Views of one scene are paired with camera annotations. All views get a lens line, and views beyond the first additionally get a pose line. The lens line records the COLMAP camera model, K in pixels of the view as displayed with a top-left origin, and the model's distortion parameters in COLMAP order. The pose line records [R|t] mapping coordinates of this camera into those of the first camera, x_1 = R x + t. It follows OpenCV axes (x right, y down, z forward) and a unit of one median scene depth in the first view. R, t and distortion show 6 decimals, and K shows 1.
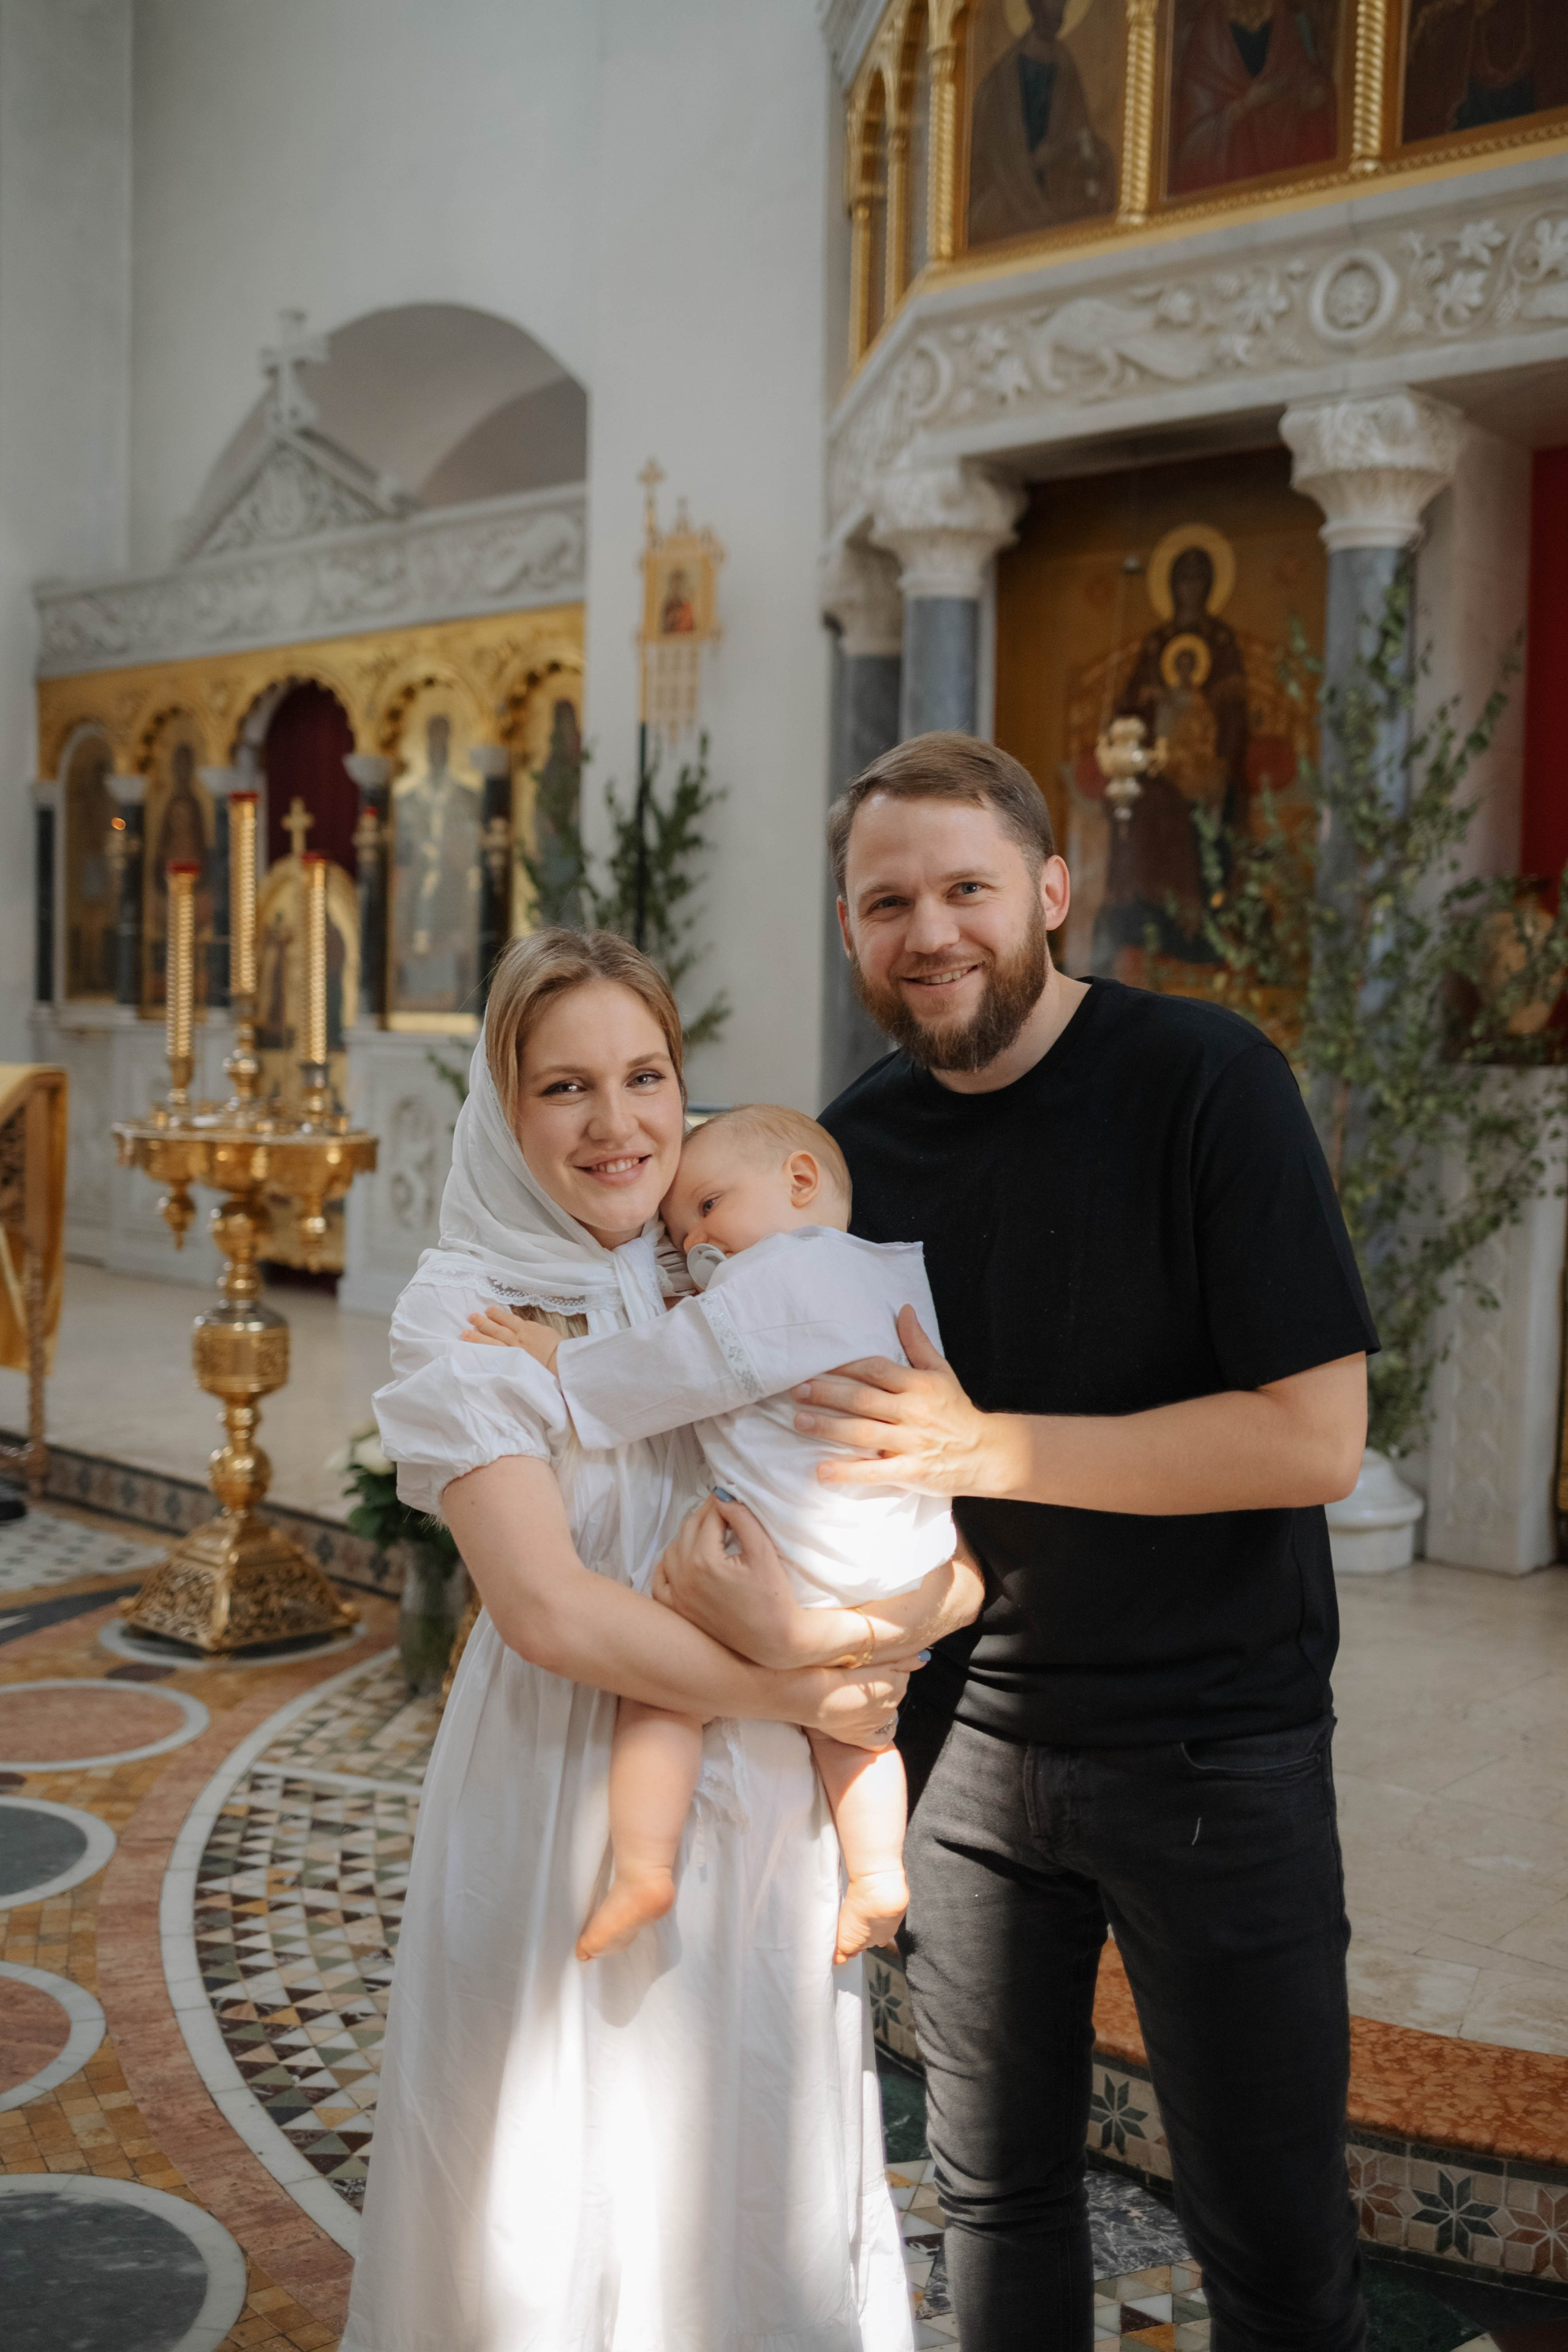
lens RADIAL K [[2288.0, 0, 779.2], [0, 2288.0, 1163.1], [0, 0, 1]] dist [-0.067780, 0.066991]
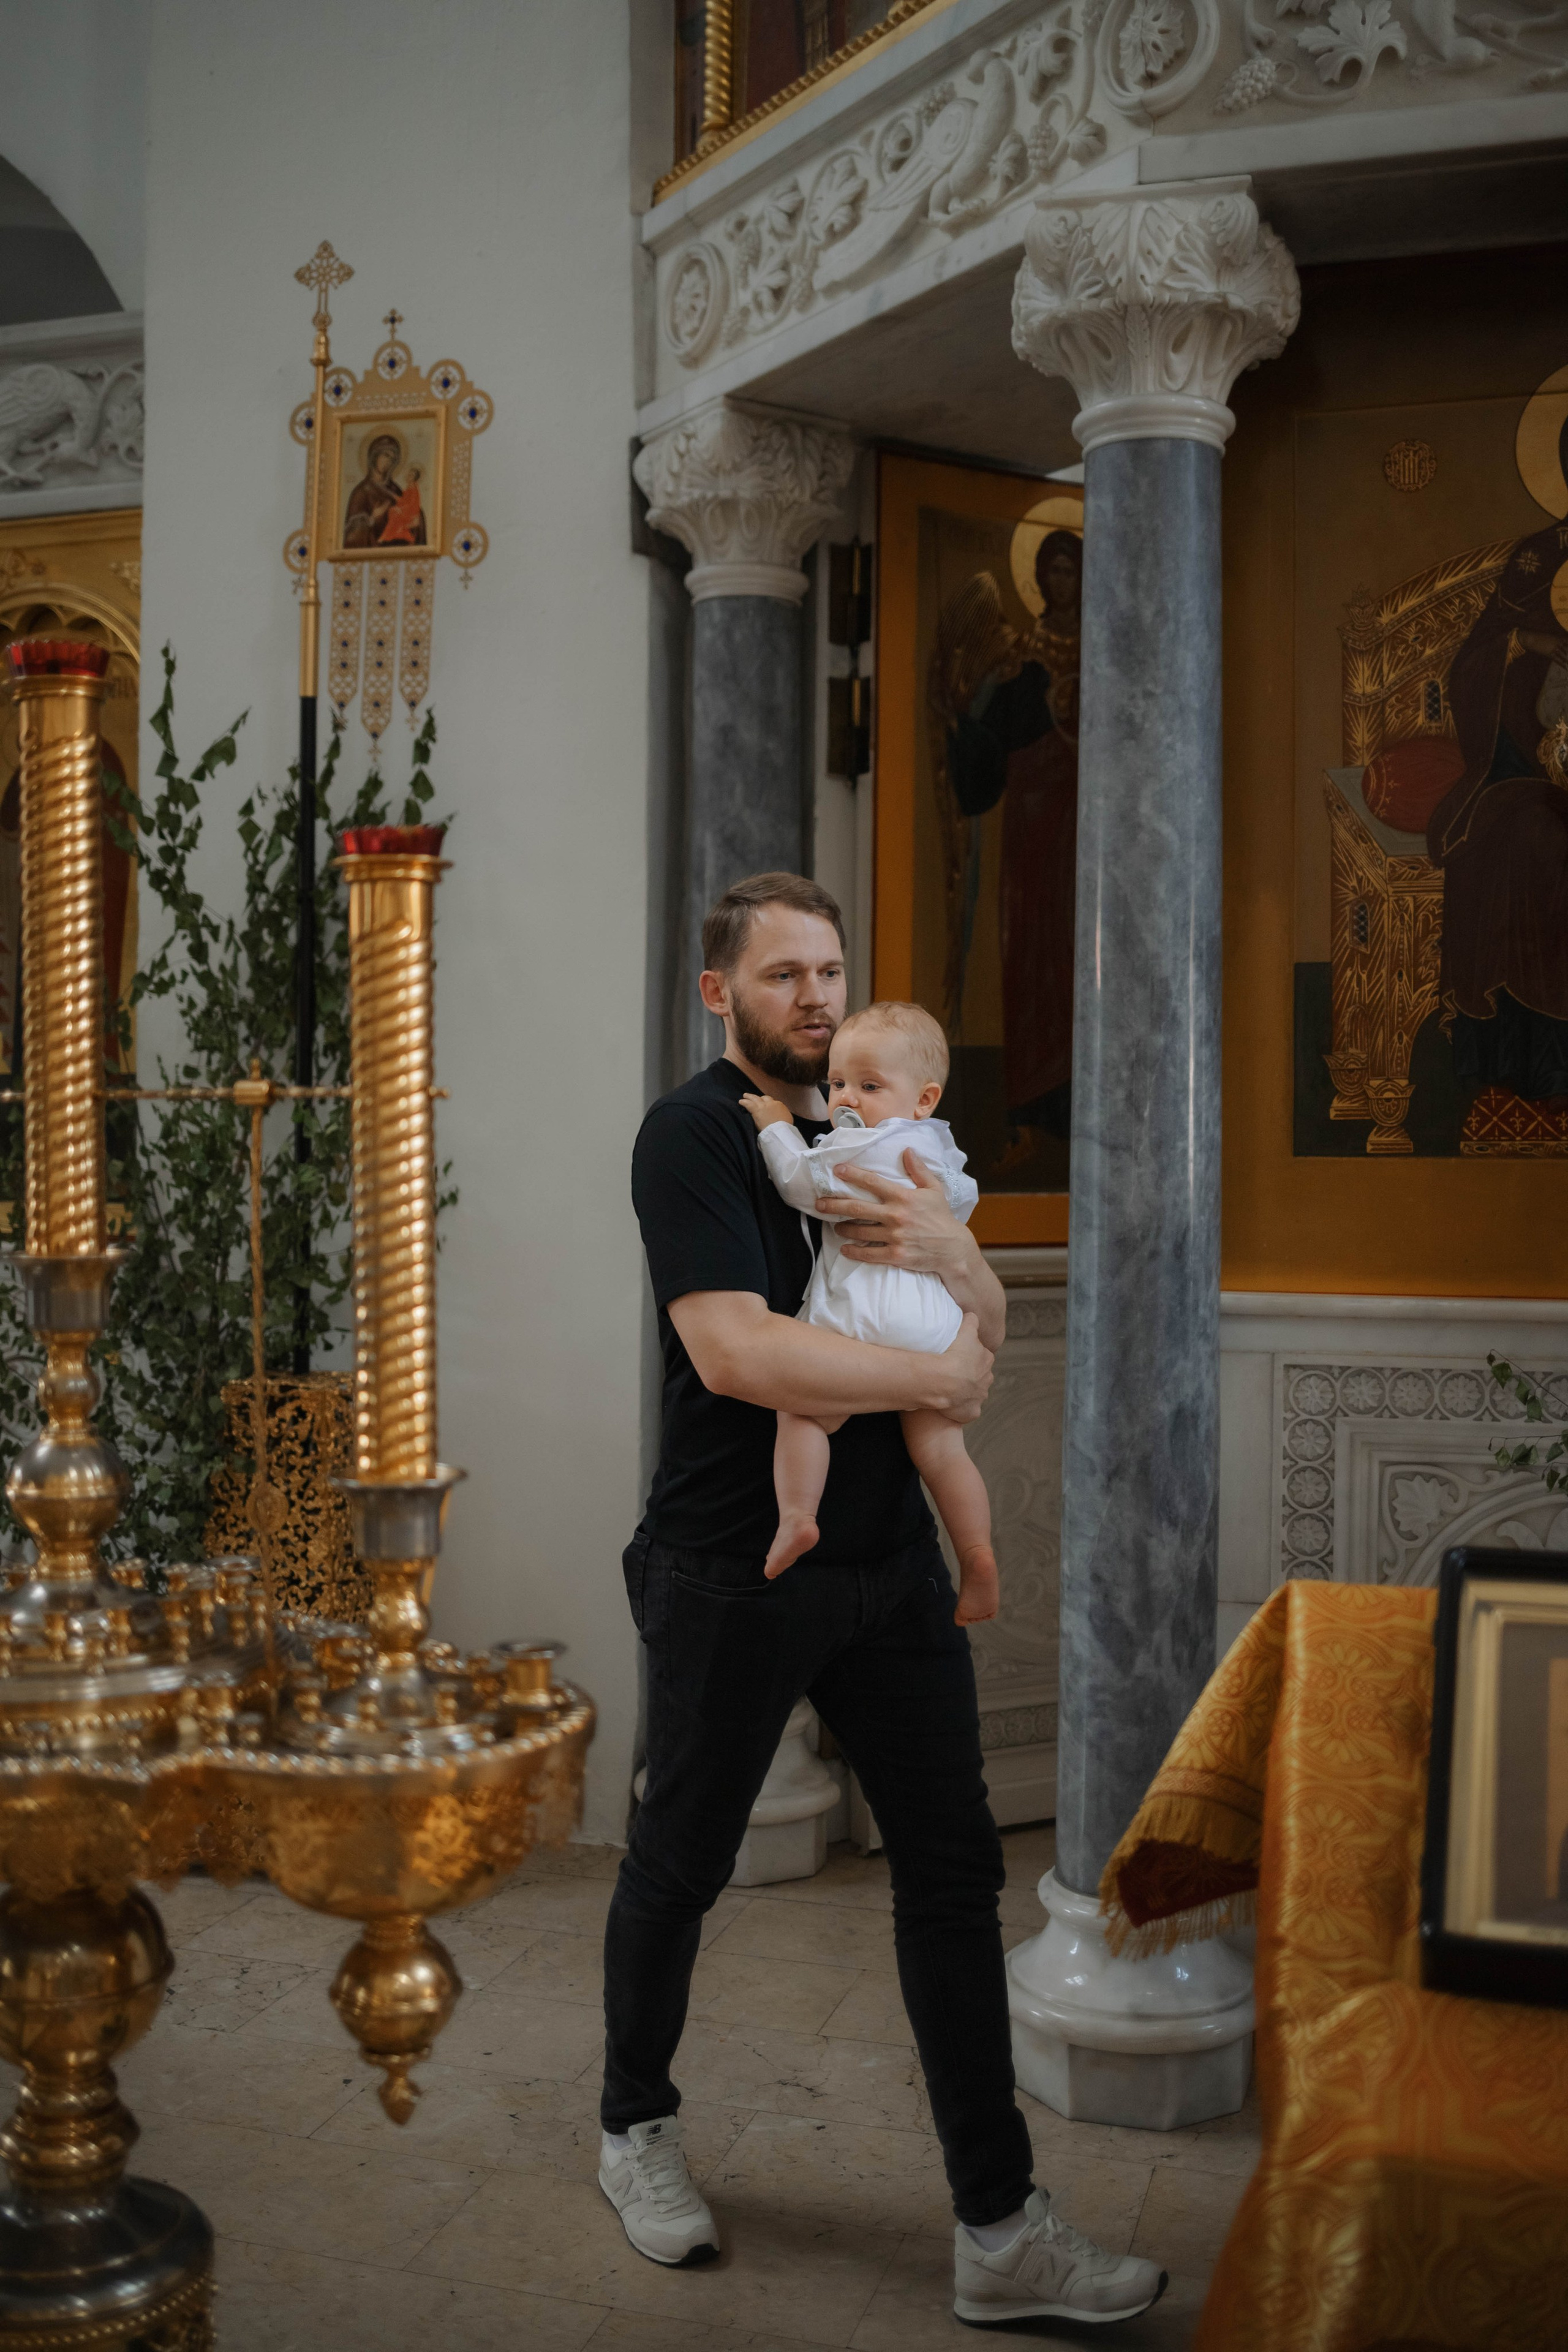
lens RADIAL K [[2288.0, 0, 779.2], [0, 2288.0, 1163.1], [0, 0, 1]] dist [-0.067780, 0.066991]
pose [[0.918908, -0.017868, 0.394067, -0.183639], [0.038015, 0.998335, -0.043379, -0.048220], [-0.392636, 0.054842, 0.918058, 0.447531]]
